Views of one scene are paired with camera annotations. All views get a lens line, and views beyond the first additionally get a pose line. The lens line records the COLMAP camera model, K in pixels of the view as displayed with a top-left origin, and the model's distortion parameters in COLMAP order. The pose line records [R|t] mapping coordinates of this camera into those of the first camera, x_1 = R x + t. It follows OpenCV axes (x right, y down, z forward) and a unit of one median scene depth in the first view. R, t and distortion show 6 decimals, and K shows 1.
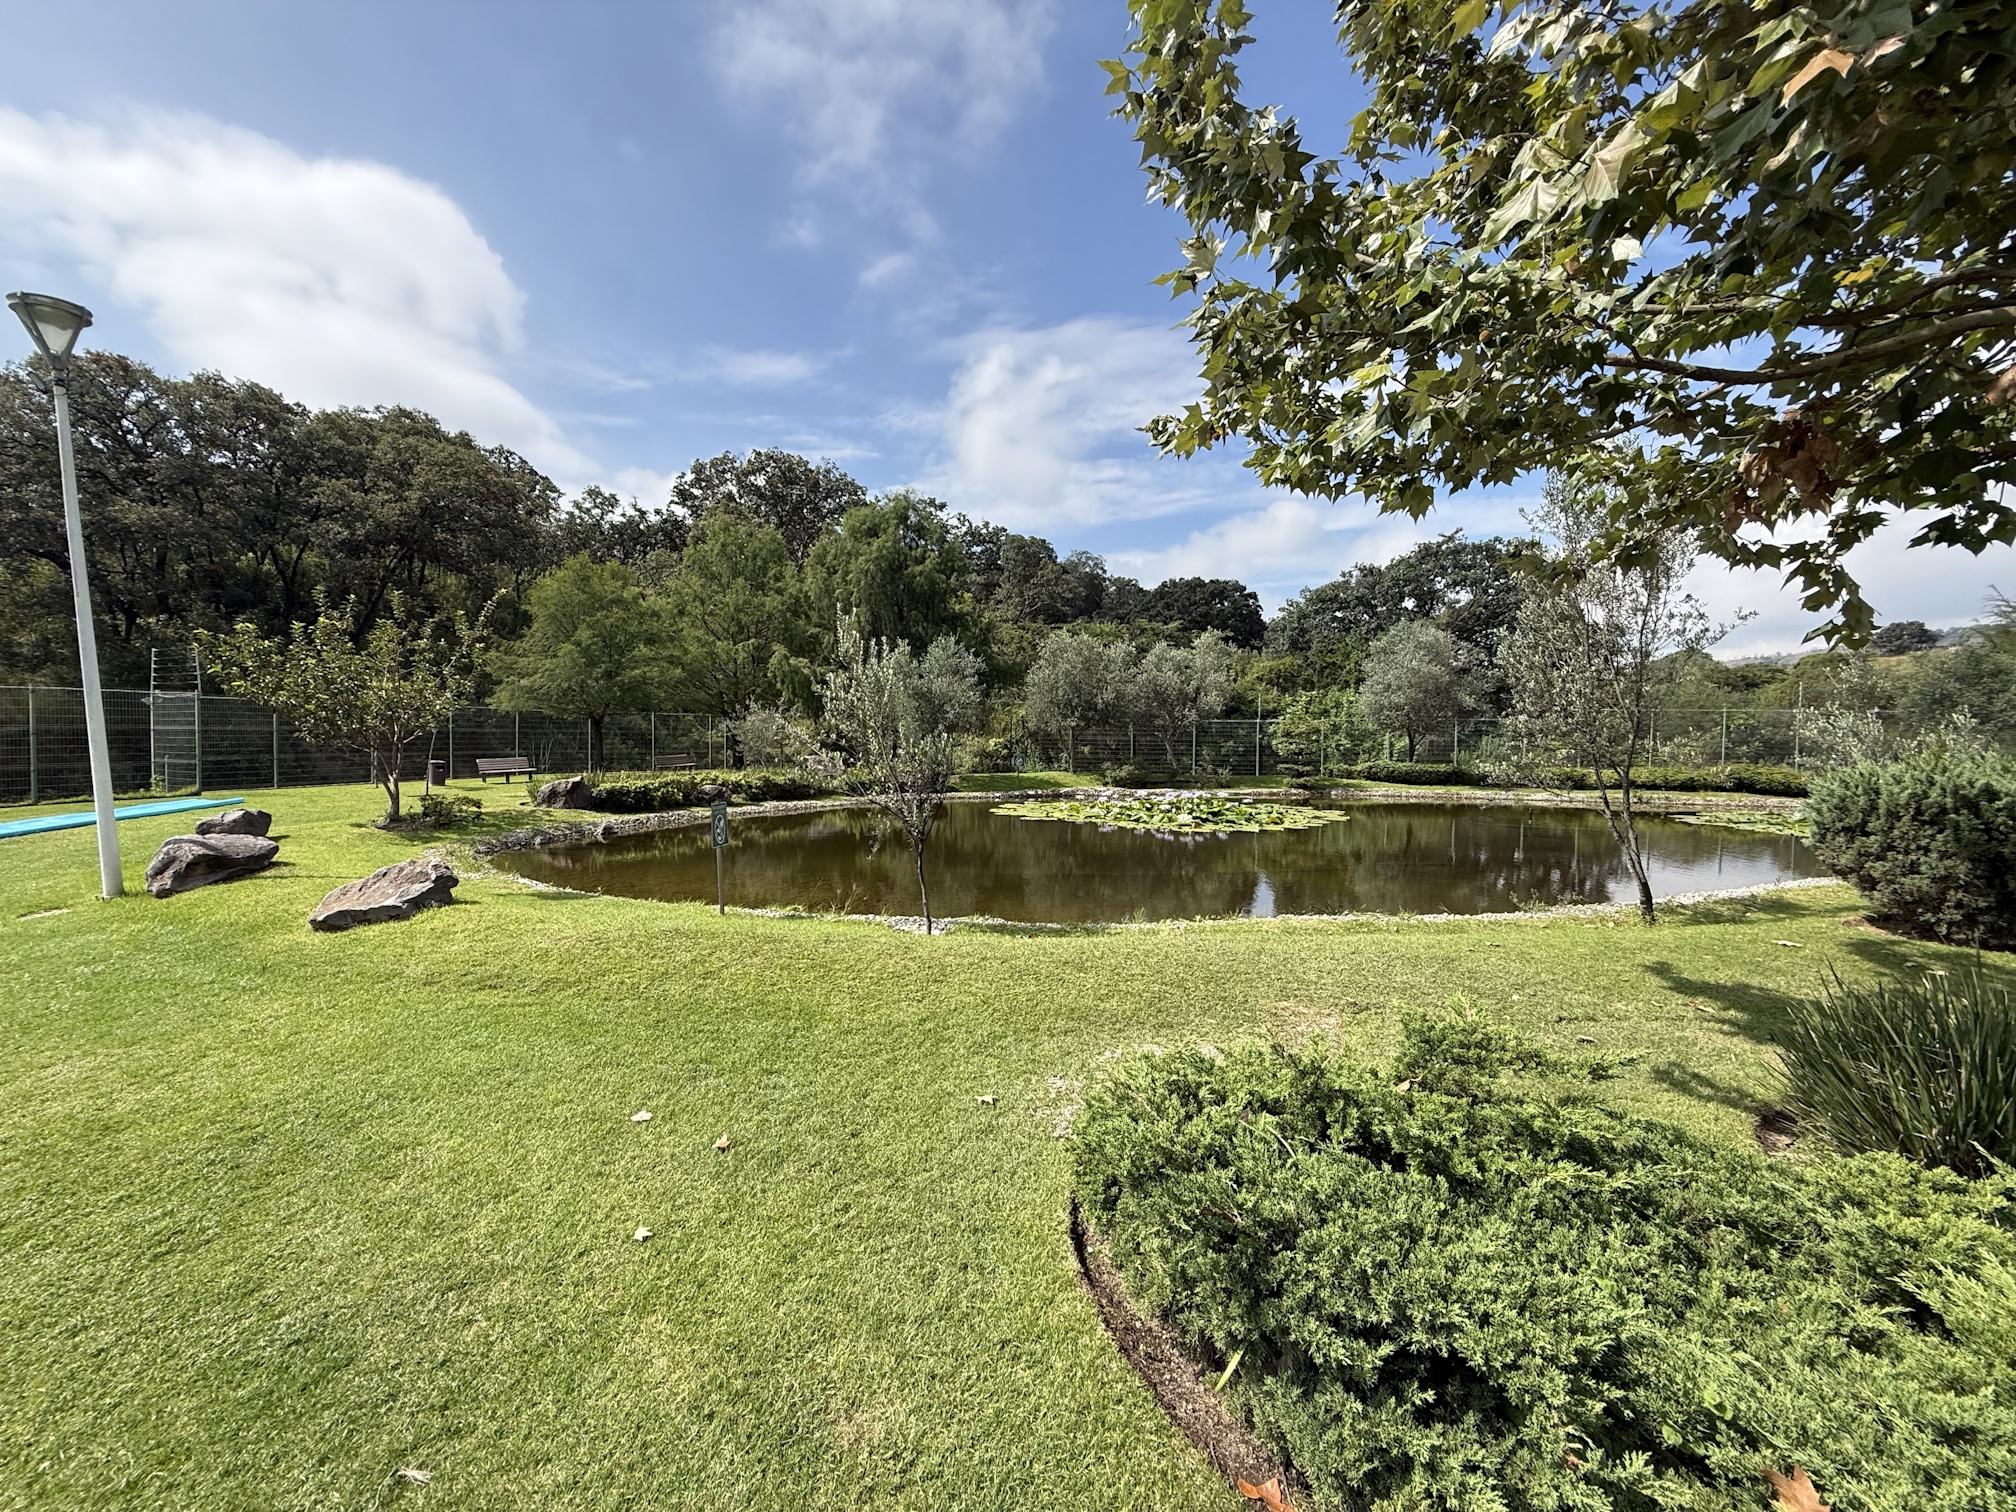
lens RADIAL K [[803.0, 0, 1001.1], [0, 803.0, 754.0], [0, 0, 1]] dist [-0.001327, 0.000559]
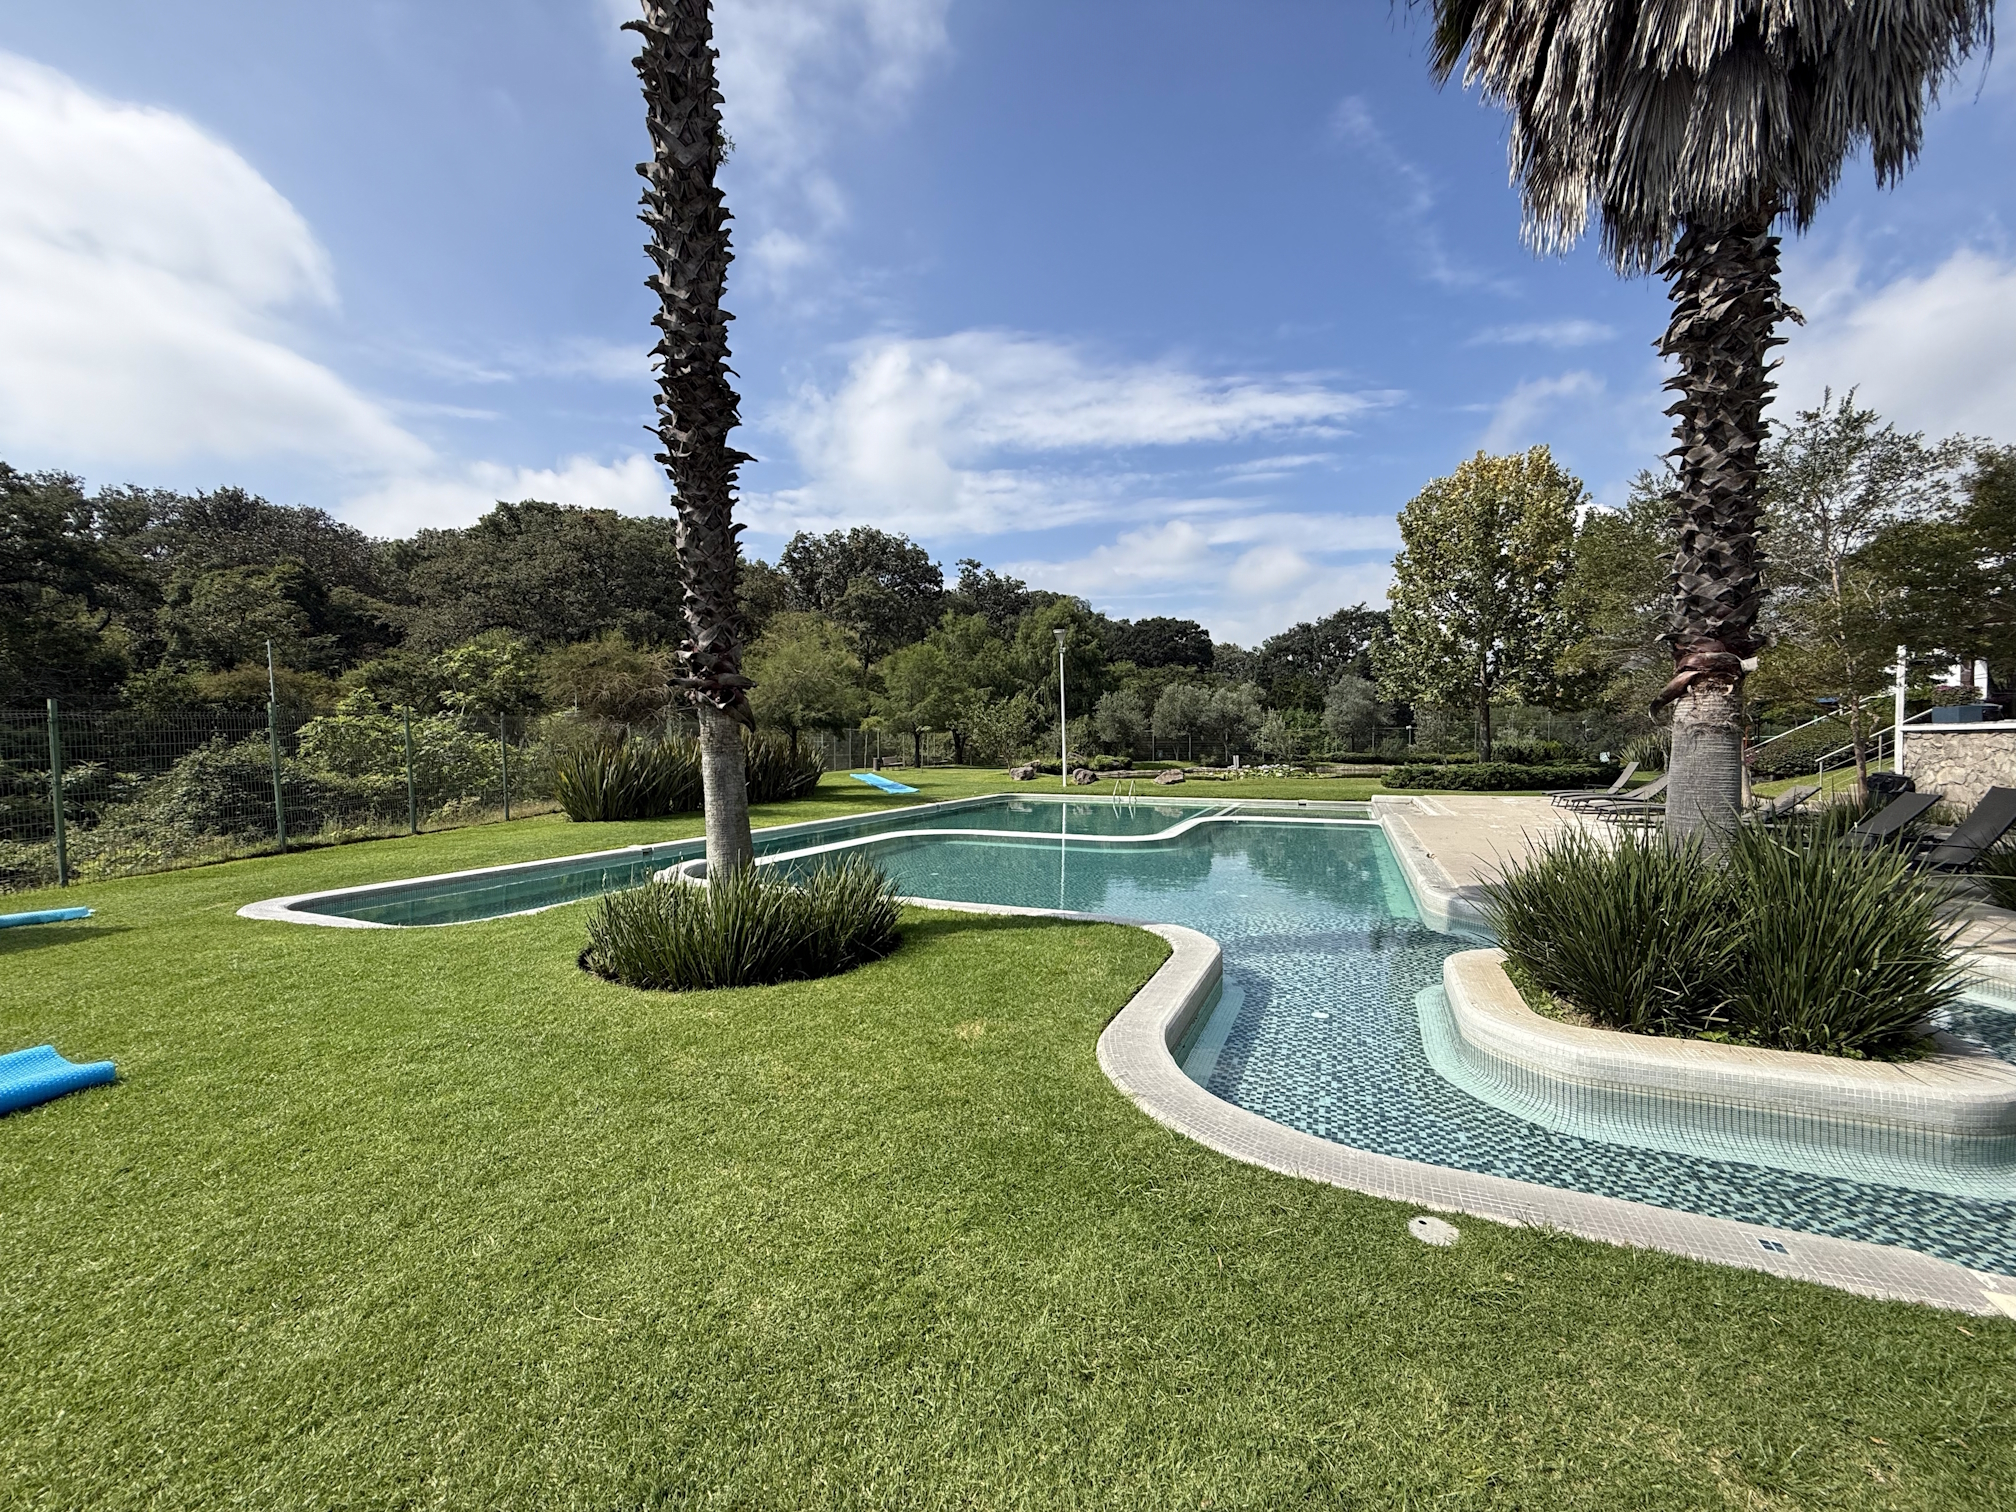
lens RADIAL K [[815.2, 0, 973.2], [0, 815.2, 748.6], [0, 0, 1]] dist [-0.002579, 0.000250]
pose [[0.993830, -0.013420, 0.110101, -0.573061], [0.014726, 0.999830, -0.011057, 0.009197], [-0.109934, 0.012610, 0.993859, -0.776984]]
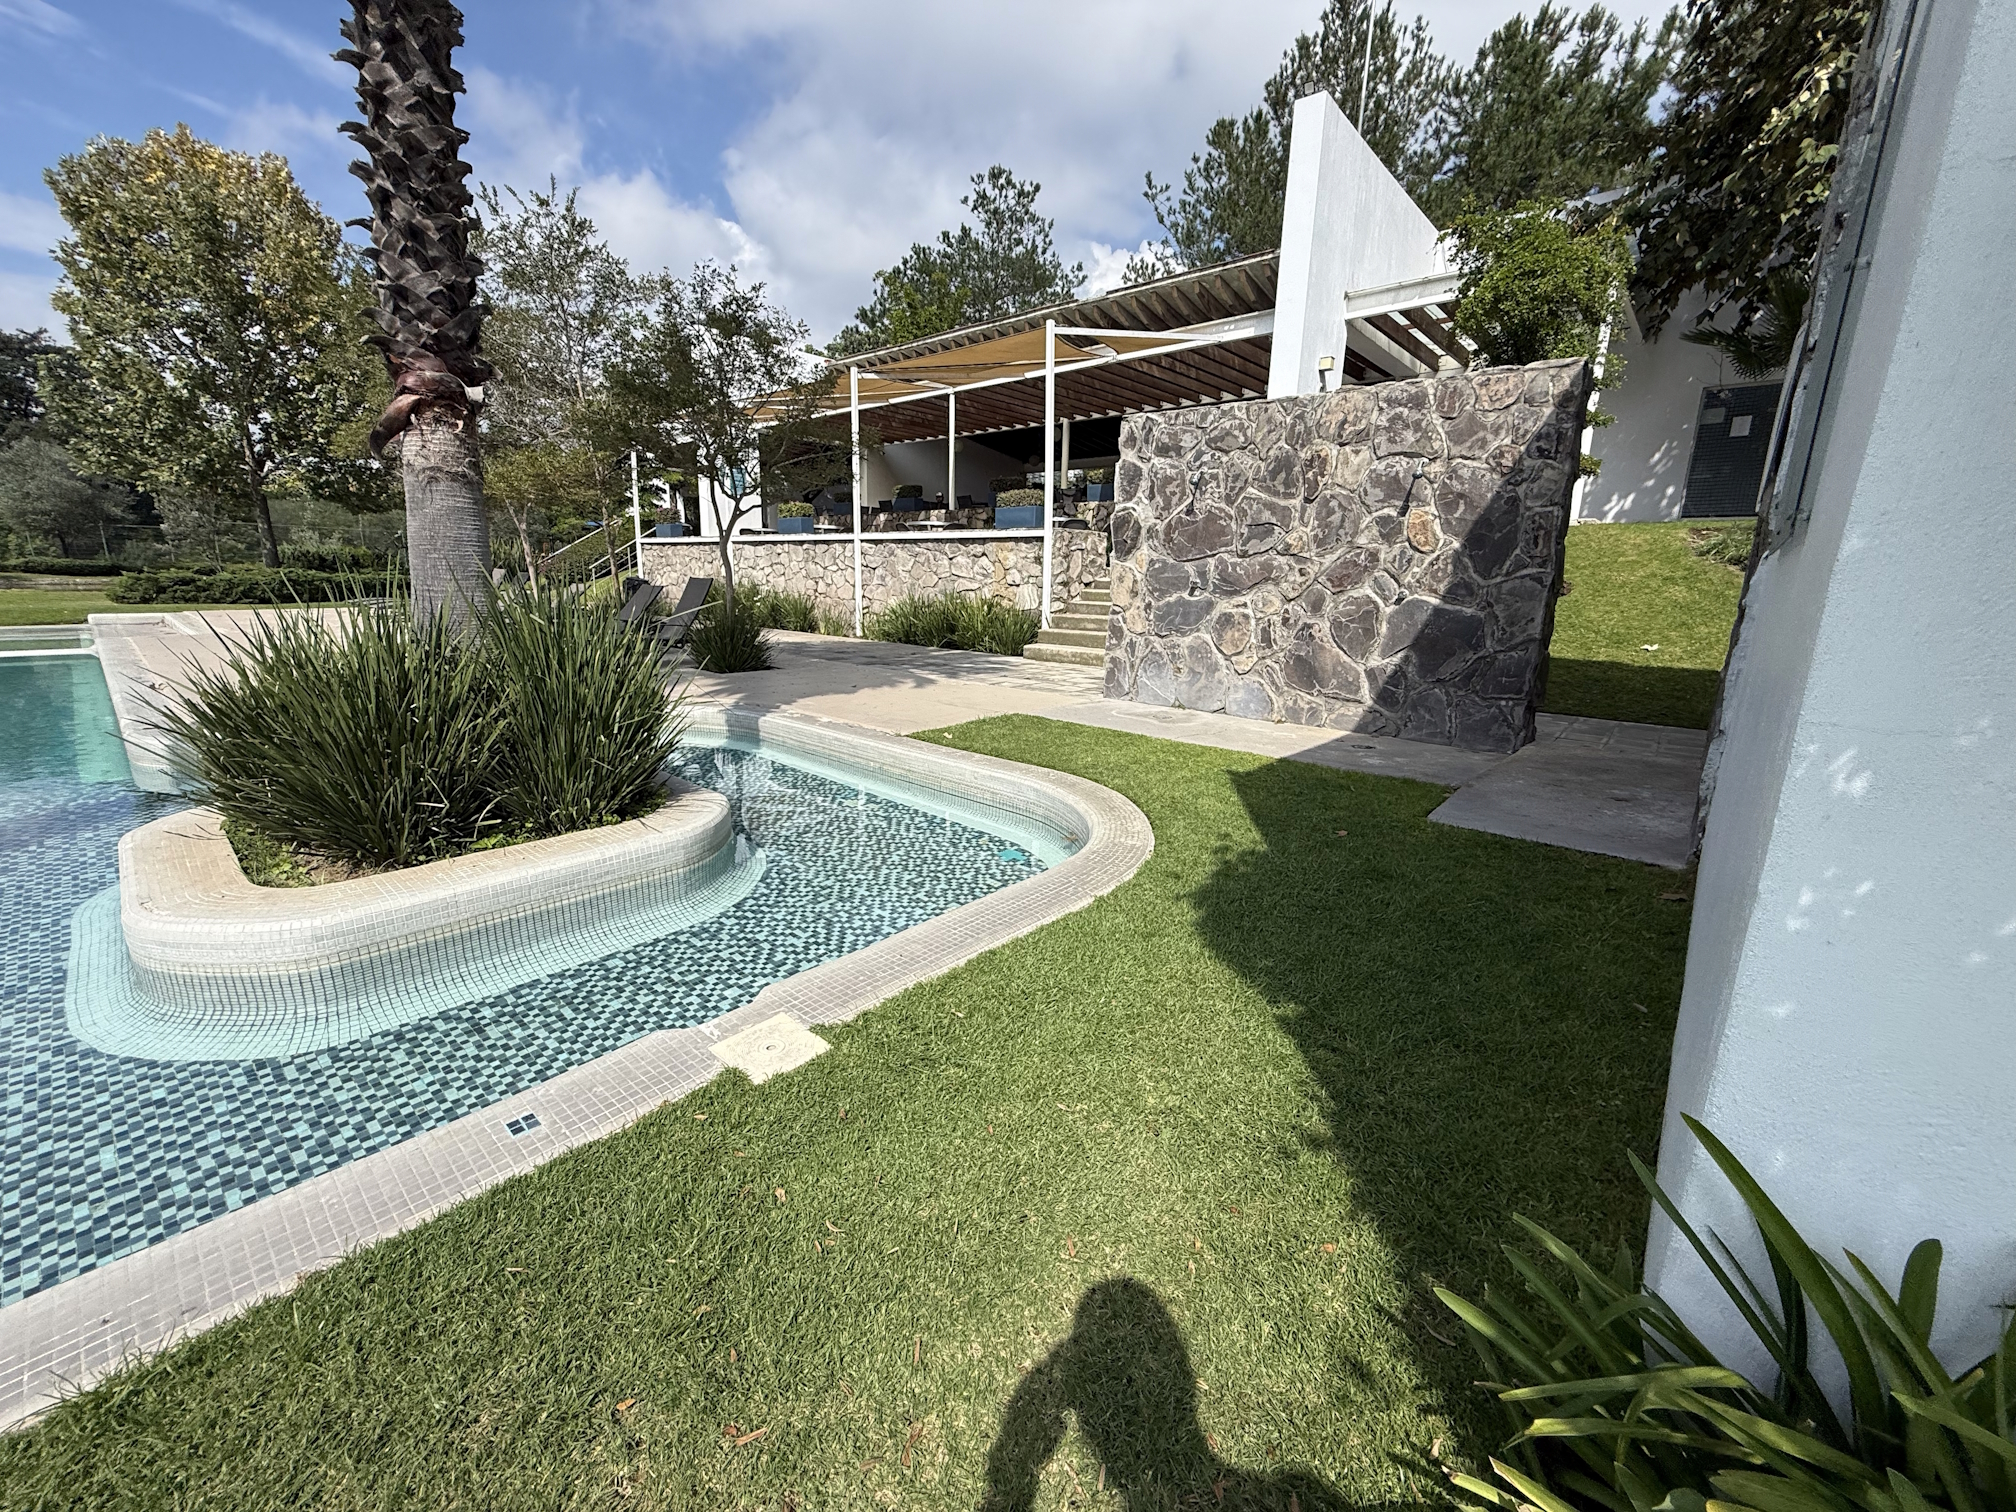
lens RADIAL K [[803.0, 0, 1001.1], [0, 803.0, 754.0], [0, 0, 1]] dist [-0.001327, 0.000559]
pose [[0.201806, -0.221410, 0.954071, -0.476822], [0.003385, 0.974265, 0.225380, 0.031067], [-0.979420, -0.042253, 0.197362, -0.717543]]
